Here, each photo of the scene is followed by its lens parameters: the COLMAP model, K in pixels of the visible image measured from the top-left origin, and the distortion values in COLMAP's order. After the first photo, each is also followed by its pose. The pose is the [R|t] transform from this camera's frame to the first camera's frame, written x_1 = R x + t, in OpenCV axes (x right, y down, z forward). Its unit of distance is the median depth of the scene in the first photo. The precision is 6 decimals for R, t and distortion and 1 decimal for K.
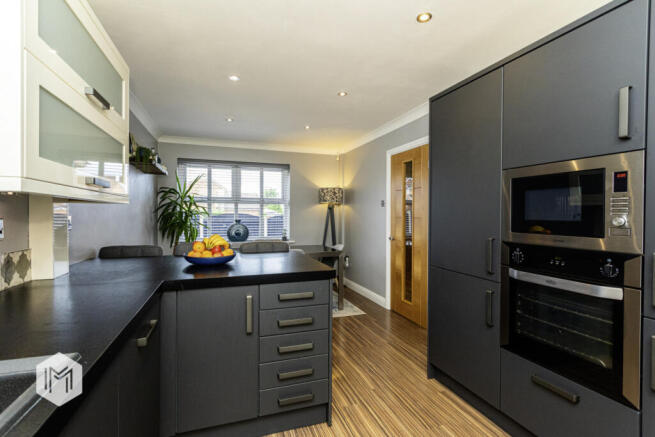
lens RADIAL K [[307.4, 0, 326.2], [0, 307.4, 216.1], [0, 0, 1]] dist [-0.002104, 0.000285]
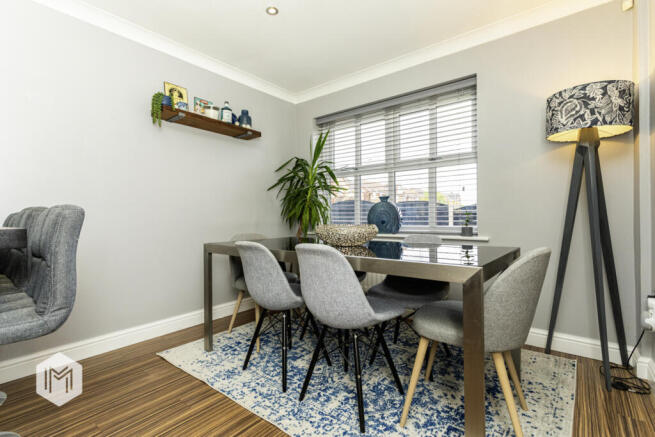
lens RADIAL K [[307.4, 0, 324.5], [0, 307.4, 218.2], [0, 0, 1]] dist [-0.002104, 0.000285]
pose [[0.521686, 0.007607, -0.853104, 0.157792], [-0.003057, 0.999970, 0.007047, 0.048308], [0.853132, -0.001068, 0.521694, 0.585759]]
